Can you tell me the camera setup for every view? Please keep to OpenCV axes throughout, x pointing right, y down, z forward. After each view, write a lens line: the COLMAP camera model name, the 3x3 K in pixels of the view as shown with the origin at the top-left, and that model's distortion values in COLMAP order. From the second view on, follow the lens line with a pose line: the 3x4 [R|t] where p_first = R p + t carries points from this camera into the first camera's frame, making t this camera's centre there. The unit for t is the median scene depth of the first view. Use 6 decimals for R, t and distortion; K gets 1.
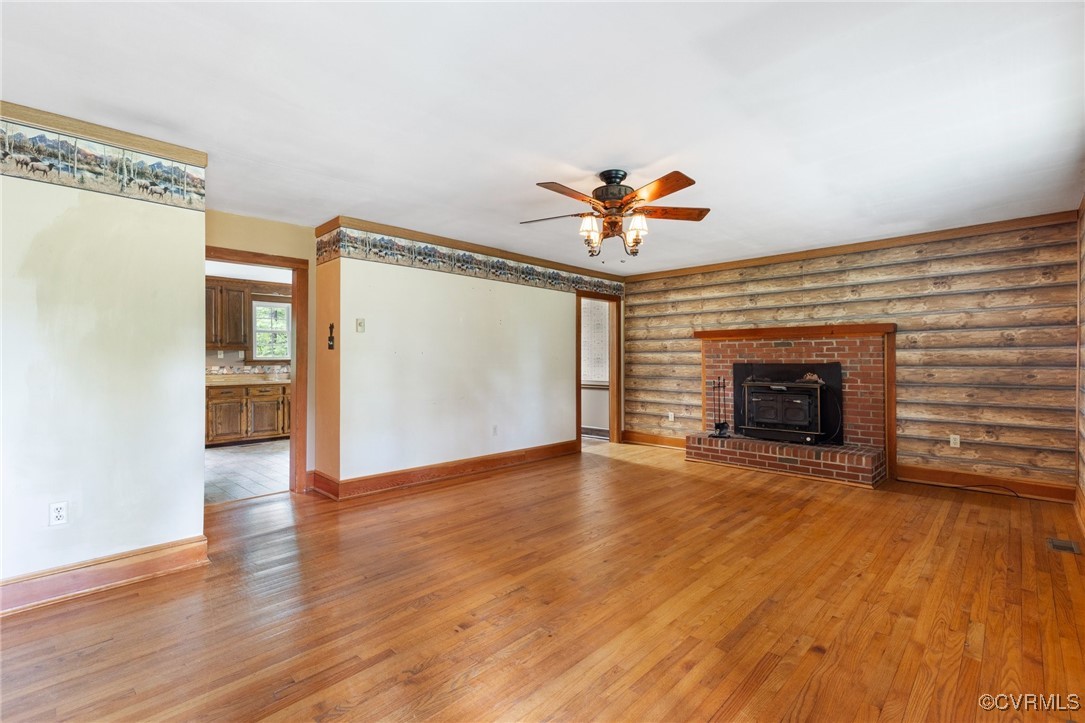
lens RADIAL K [[486.7, 0, 543.2], [0, 486.7, 355.9], [0, 0, 1]] dist [0.001940, 0.000500]
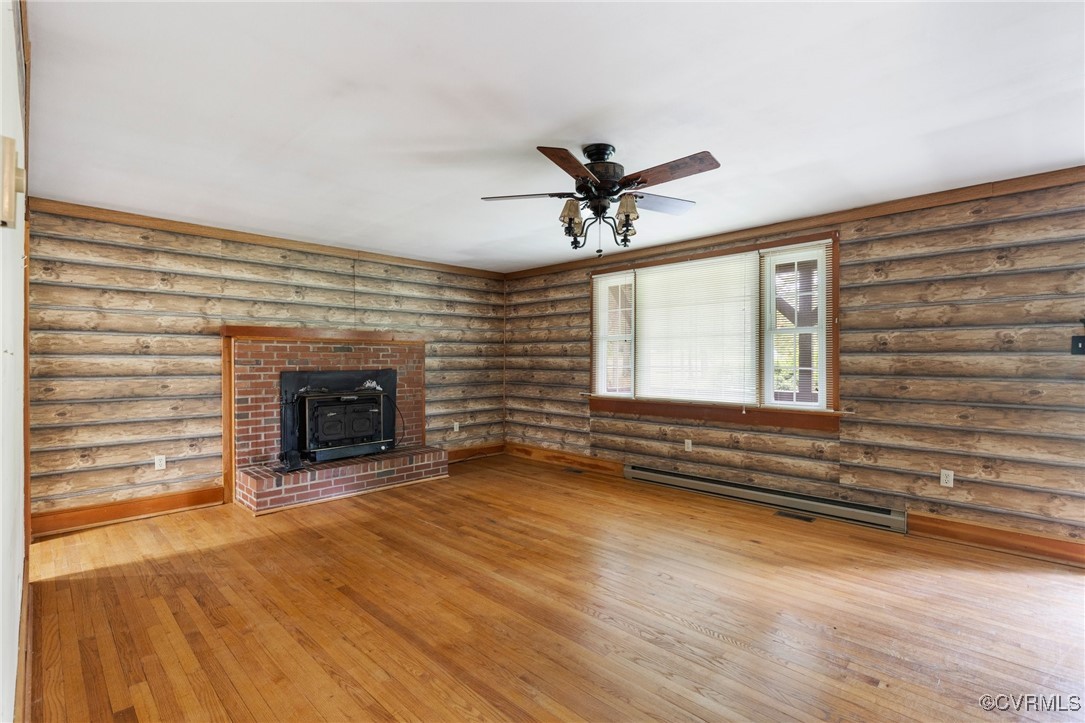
lens RADIAL K [[495.2, 0, 541.2], [0, 495.2, 362.9], [0, 0, 1]] dist [-0.004548, -0.001105]
pose [[0.007742, -0.002266, 0.999967, -0.532587], [-0.005491, 0.999982, 0.002309, -0.003468], [-0.999955, -0.005509, 0.007729, 0.814382]]
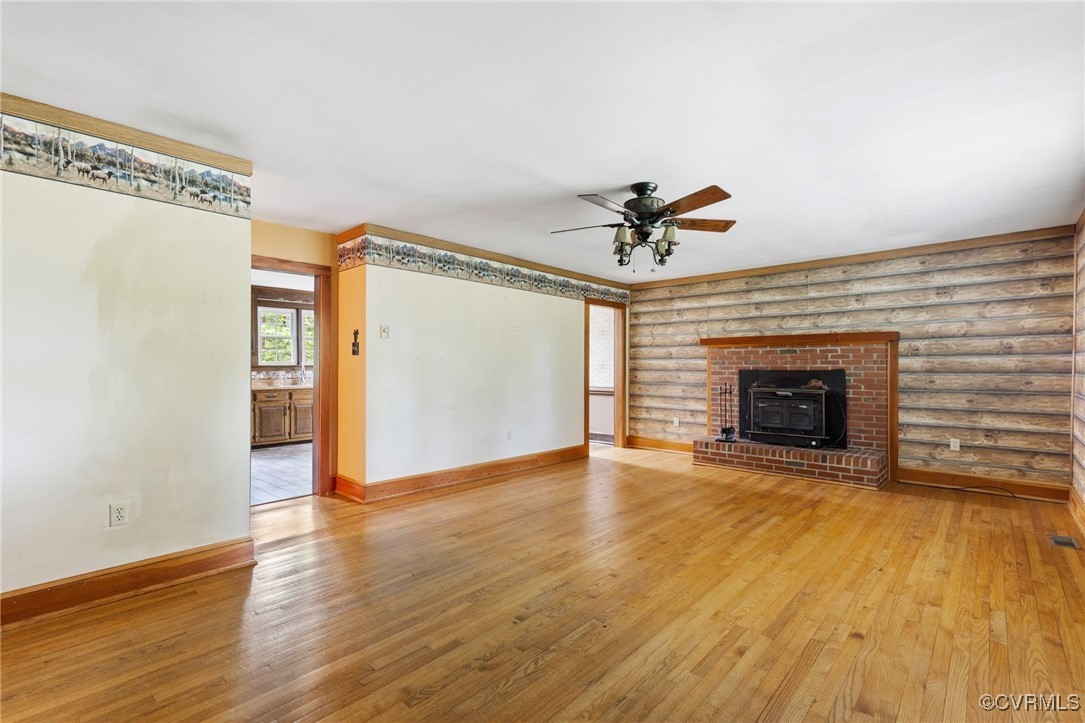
lens RADIAL K [[486.7, 0, 538.9], [0, 486.7, 367.5], [0, 0, 1]] dist [0.001940, 0.000500]
pose [[0.999727, 0.002428, 0.023254, -0.076903], [-0.002666, 0.999944, 0.010220, 0.001029], [-0.023228, -0.010279, 0.999677, -0.024230]]
